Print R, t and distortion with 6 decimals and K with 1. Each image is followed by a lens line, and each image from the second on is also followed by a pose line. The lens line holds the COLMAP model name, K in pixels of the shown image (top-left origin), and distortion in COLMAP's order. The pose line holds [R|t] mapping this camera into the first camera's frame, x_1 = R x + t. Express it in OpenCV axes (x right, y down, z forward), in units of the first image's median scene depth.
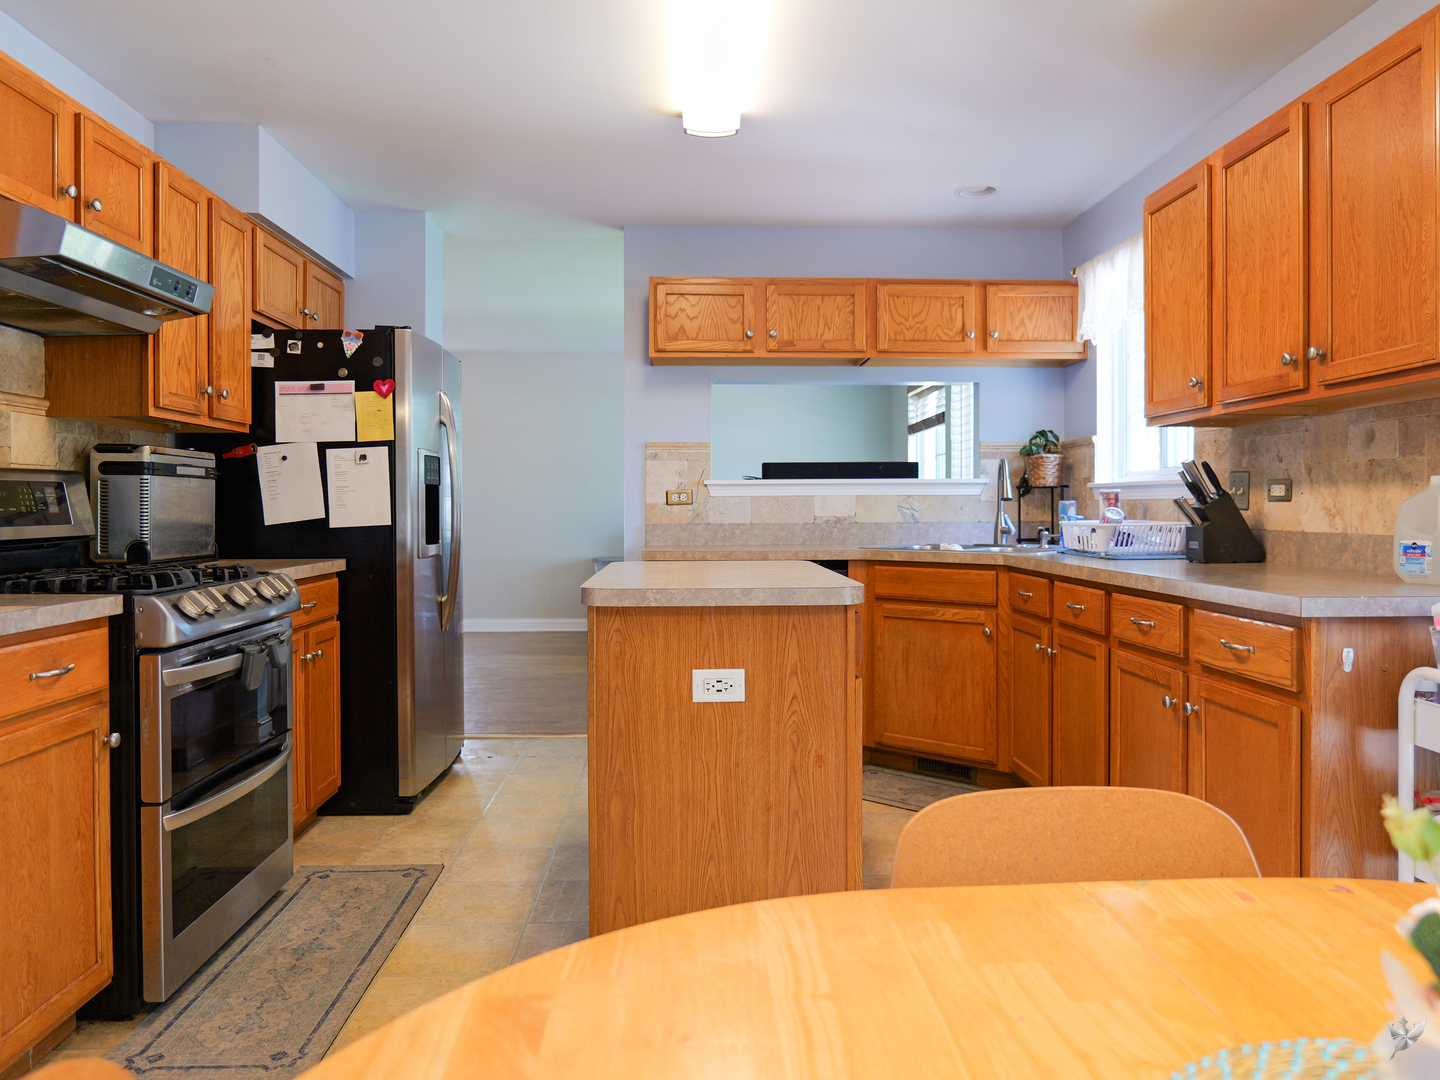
lens RADIAL K [[1022.9, 0, 727.9], [0, 1022.9, 504.0], [0, 0, 1]] dist [-0.037134, 0.004104]
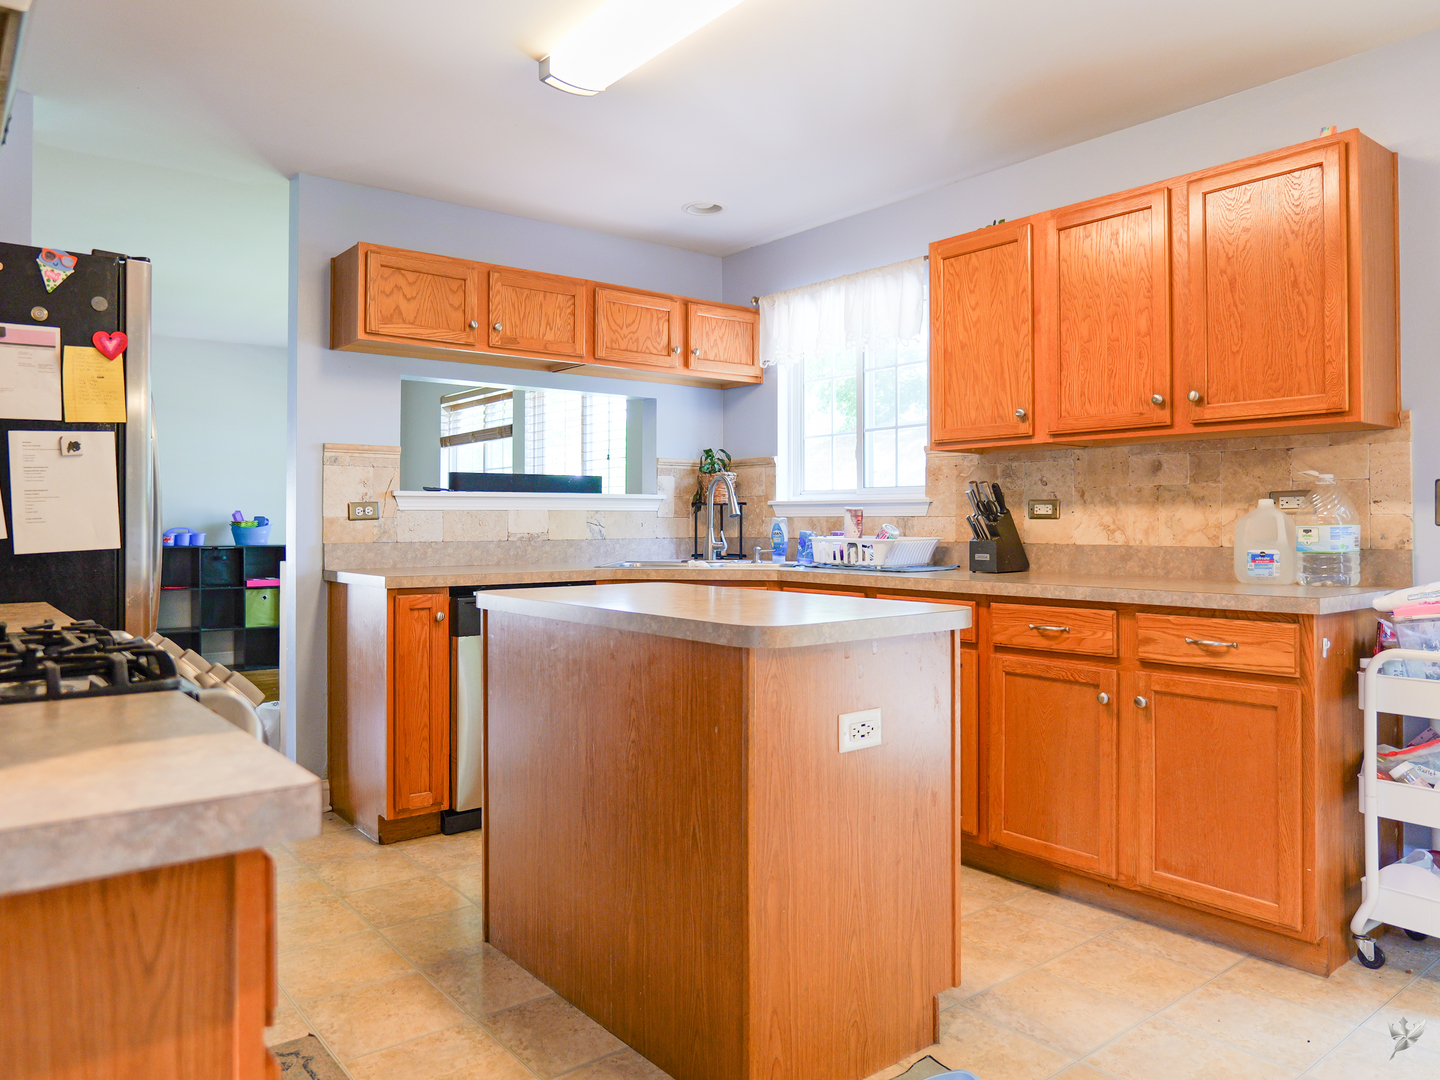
lens RADIAL K [[994.9, 0, 681.0], [0, 994.9, 504.1], [0, 0, 1]] dist [-0.030007, 0.003955]
pose [[0.821373, 0.012124, 0.570262, -0.427443], [-0.003088, 0.999854, -0.016810, 0.000946], [-0.570383, 0.012046, 0.821291, 0.275146]]
